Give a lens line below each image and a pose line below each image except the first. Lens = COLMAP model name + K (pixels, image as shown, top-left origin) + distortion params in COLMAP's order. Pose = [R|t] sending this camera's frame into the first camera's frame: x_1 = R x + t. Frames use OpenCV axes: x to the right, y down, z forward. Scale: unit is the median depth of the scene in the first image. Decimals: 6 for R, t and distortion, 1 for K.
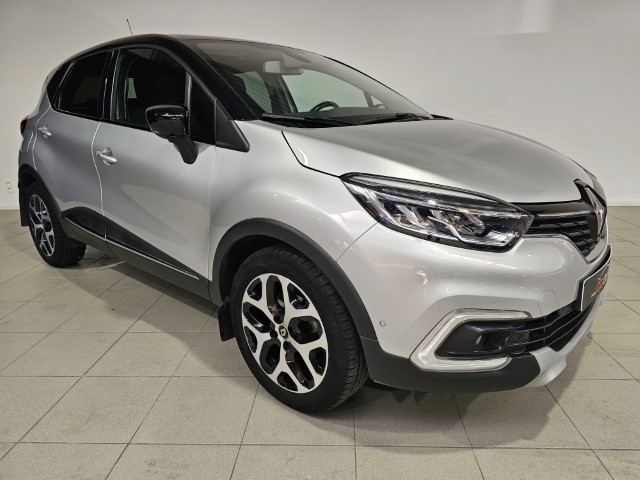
lens RADIAL K [[432.4, 0, 340.6], [0, 432.4, 236.4], [0, 0, 1]] dist [0.033272, -0.003221]
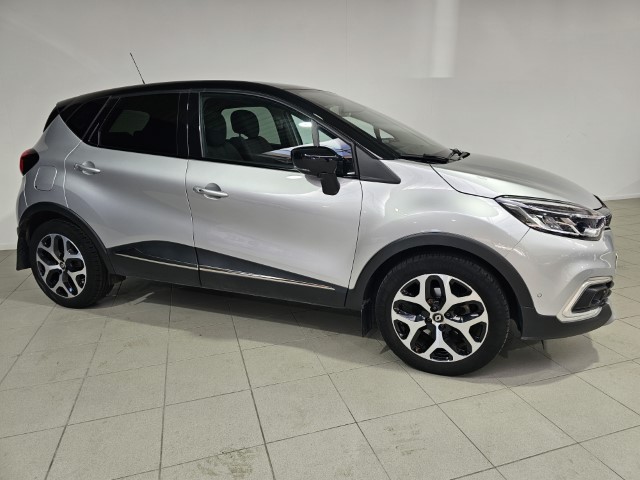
lens RADIAL K [[431.3, 0, 335.8], [0, 431.3, 240.3], [0, 0, 1]] dist [0.028123, -0.005023]
pose [[0.939227, -0.081989, 0.333363, -0.831982], [0.091742, 0.995690, -0.013593, -0.024817], [-0.330812, 0.043350, 0.942701, -0.149254]]
